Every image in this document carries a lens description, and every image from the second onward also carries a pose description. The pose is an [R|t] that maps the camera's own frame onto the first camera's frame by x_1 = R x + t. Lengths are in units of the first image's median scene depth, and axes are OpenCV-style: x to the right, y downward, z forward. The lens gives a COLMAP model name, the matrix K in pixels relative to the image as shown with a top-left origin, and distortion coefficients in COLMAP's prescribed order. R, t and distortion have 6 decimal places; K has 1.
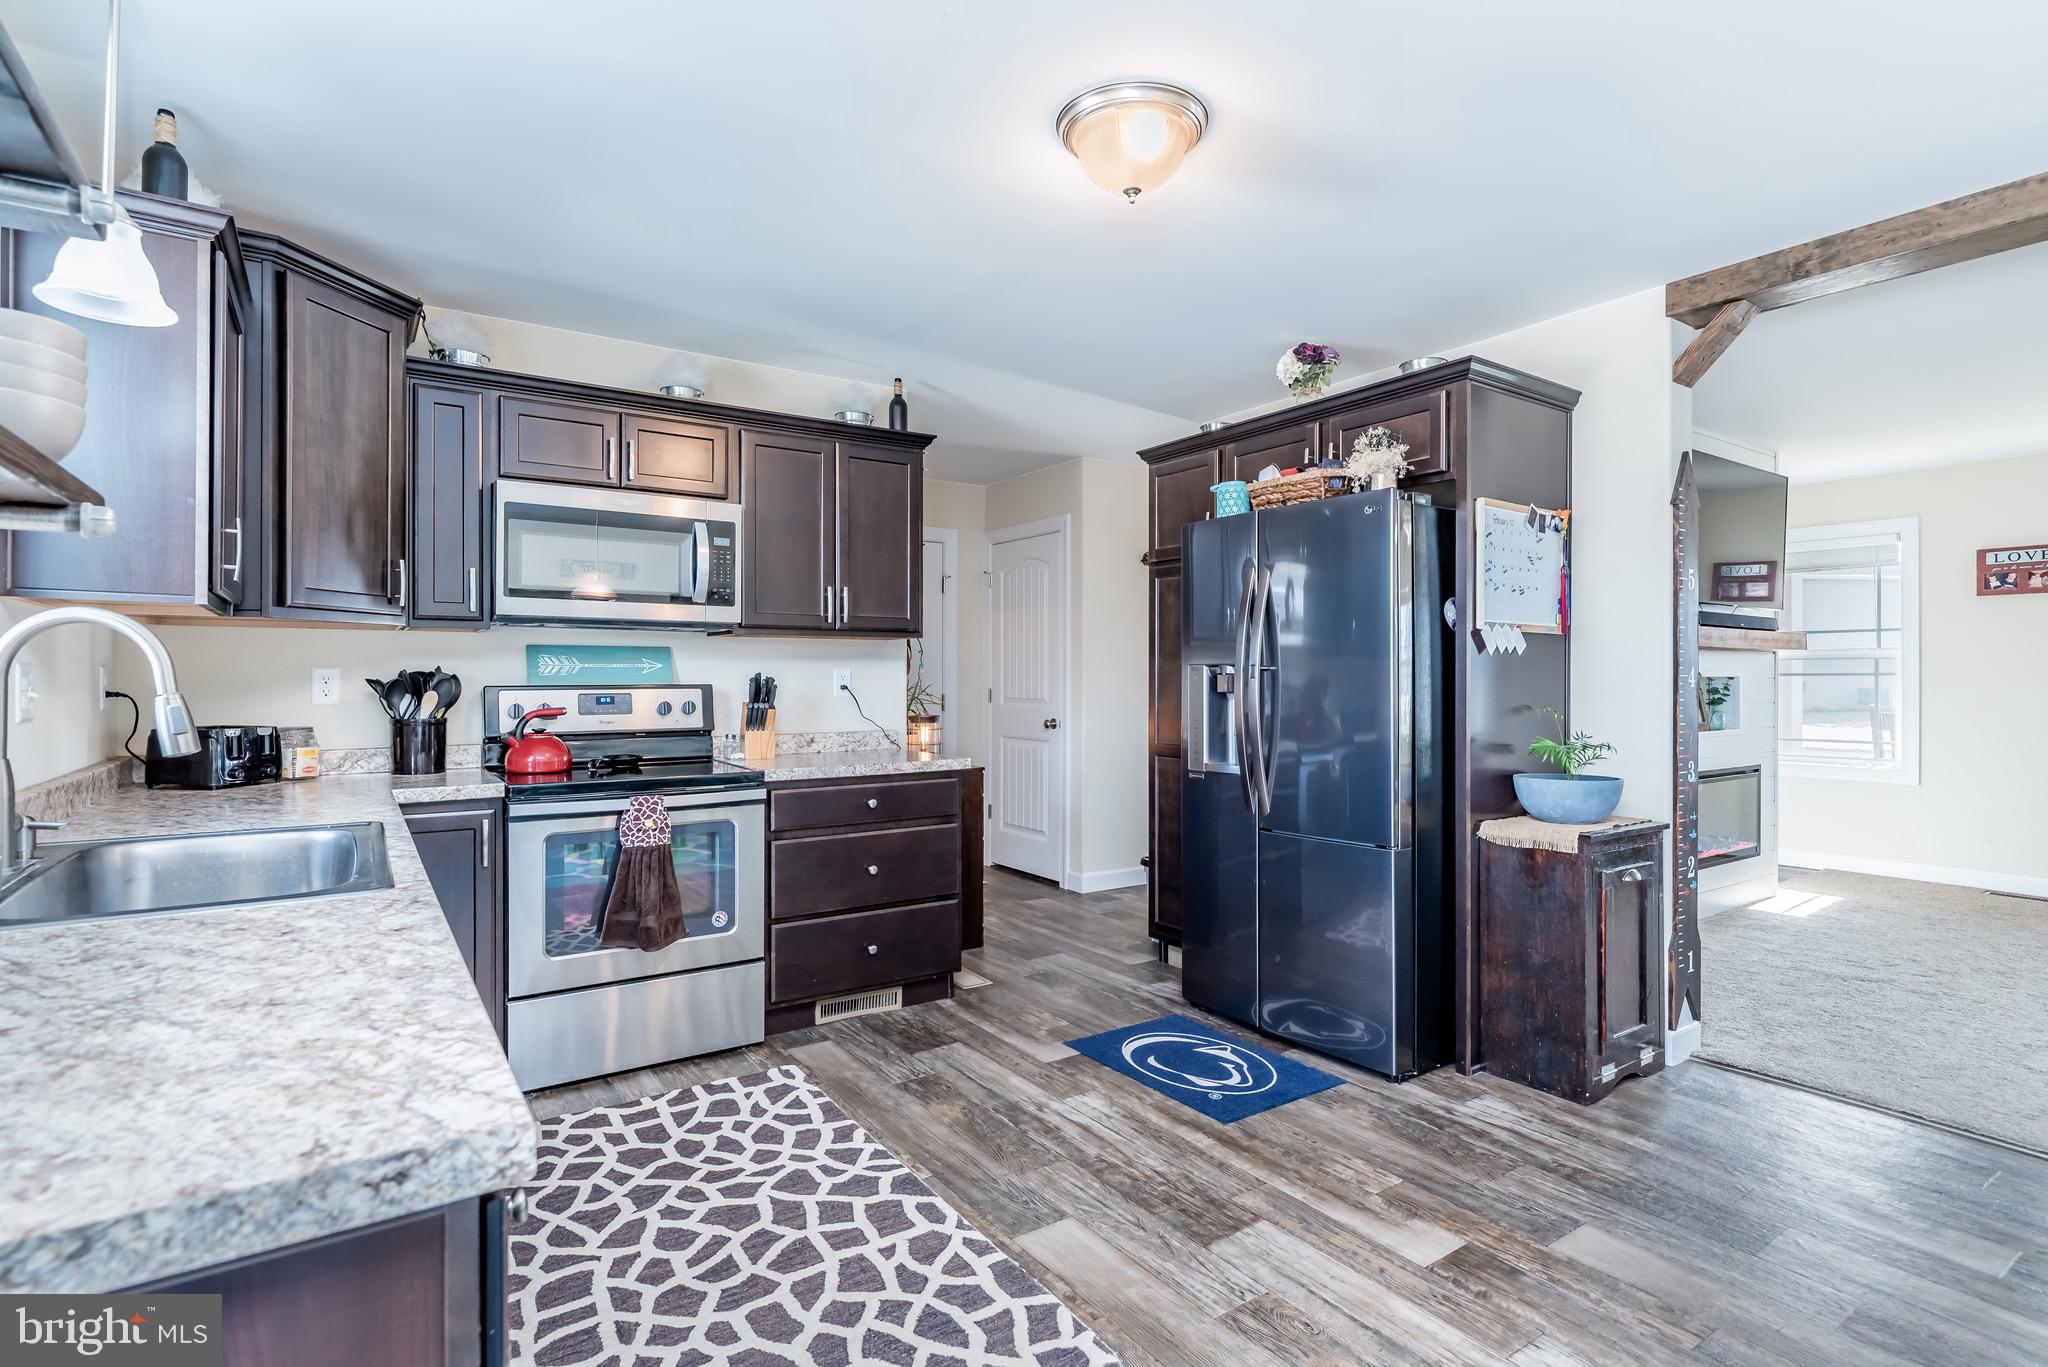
lens RADIAL K [[1012.4, 0, 1035.7], [0, 1012.4, 673.2], [0, 0, 1]] dist [0.011210, -0.001327]
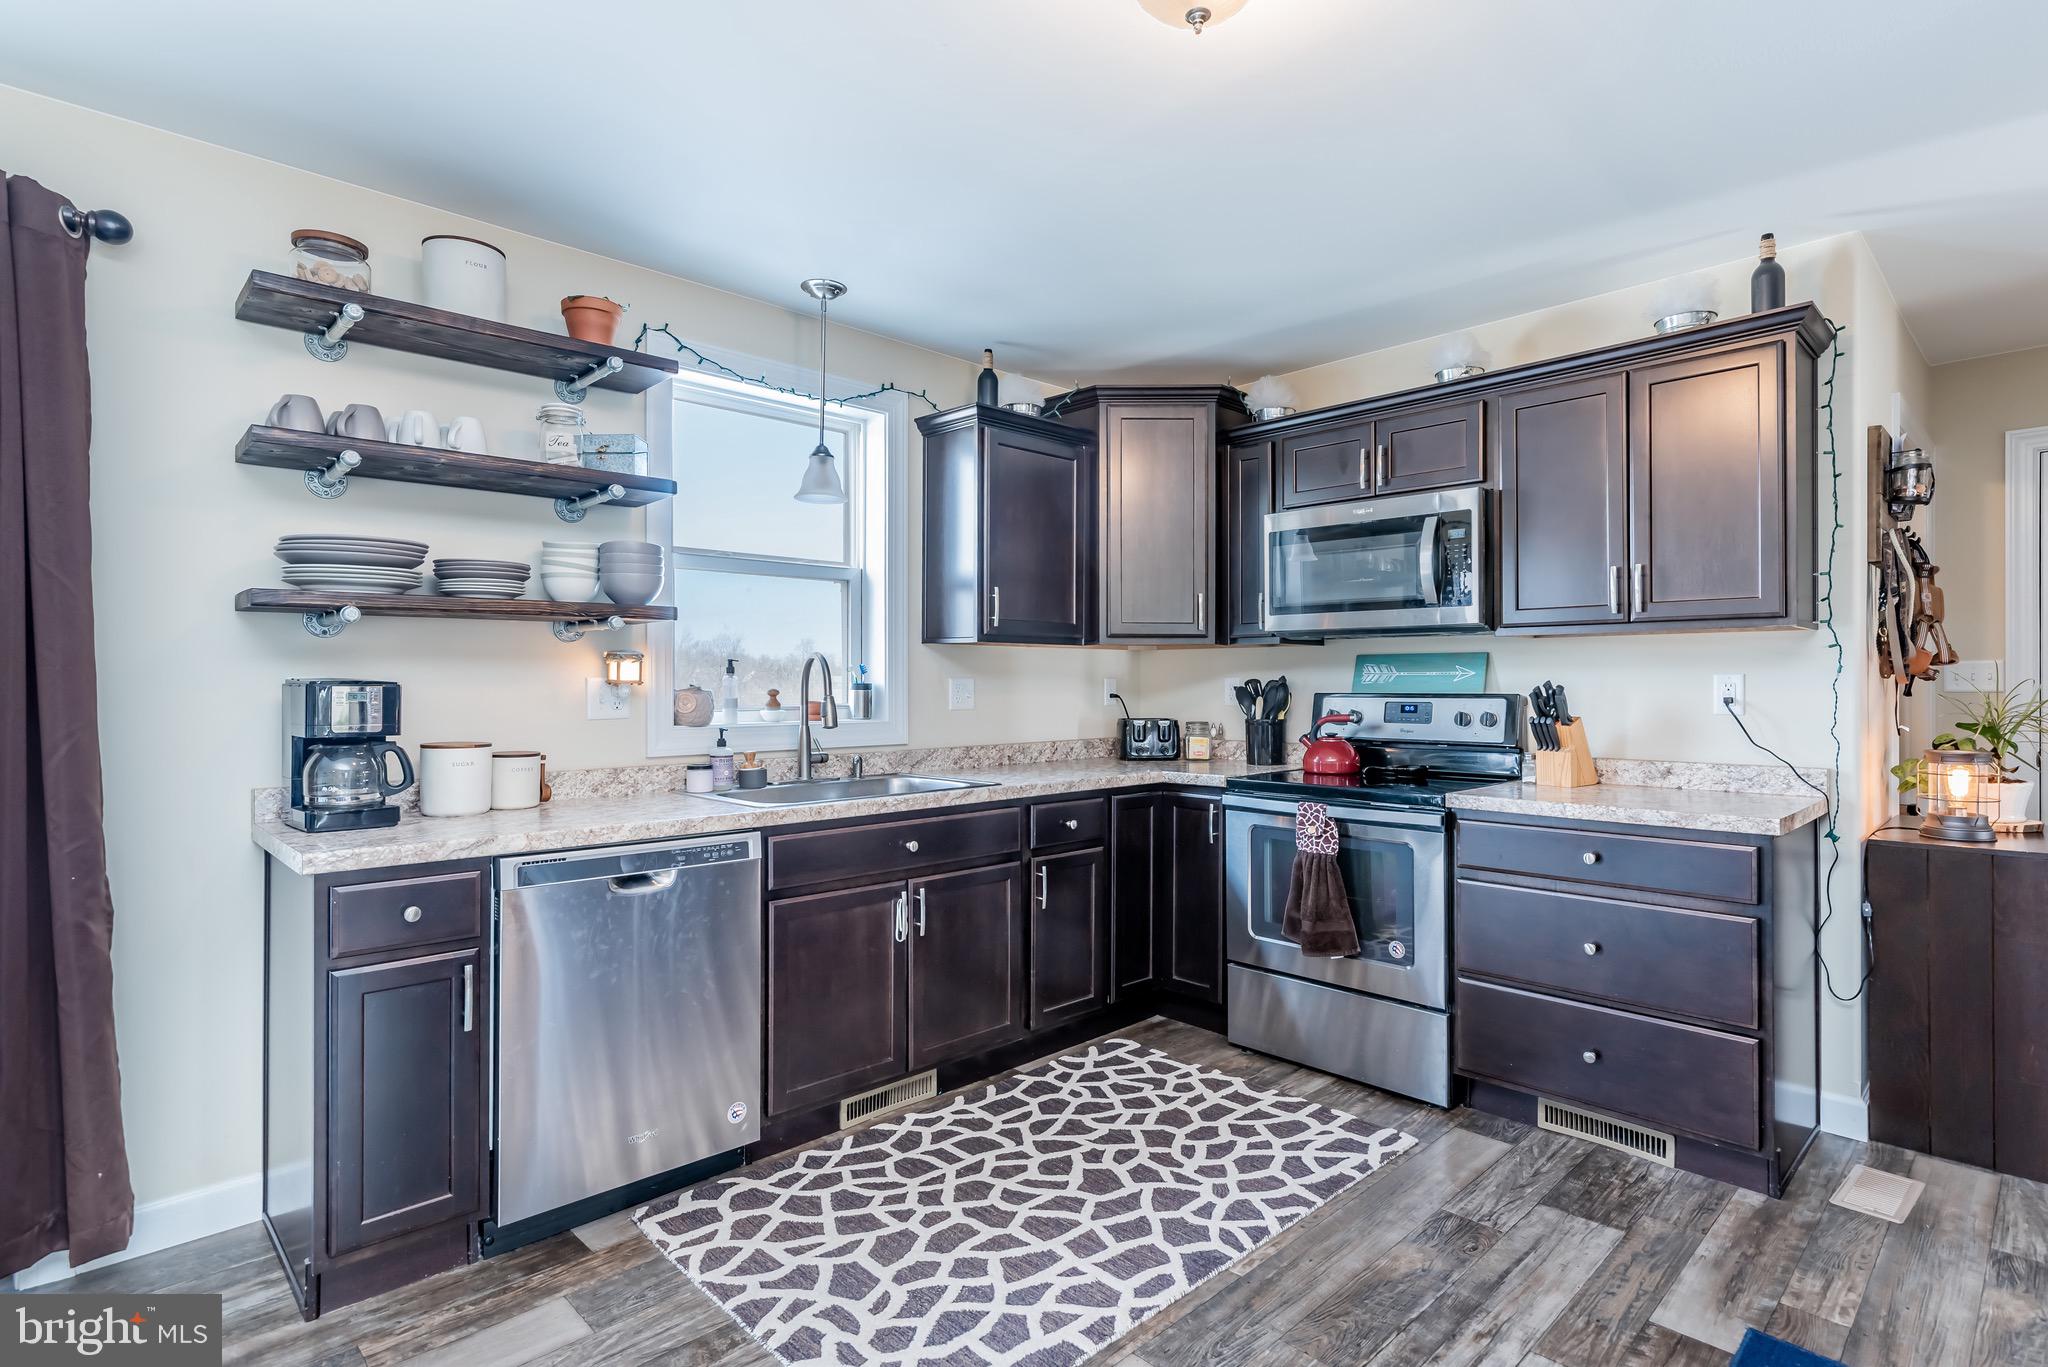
lens RADIAL K [[1012.4, 0, 1043.9], [0, 1012.4, 681.5], [0, 0, 1]] dist [0.011210, -0.001327]
pose [[0.186508, 0.002267, -0.982451, 0.554775], [0.006806, 0.999970, 0.003600, -0.006829], [0.982430, -0.007358, 0.186487, 0.536812]]
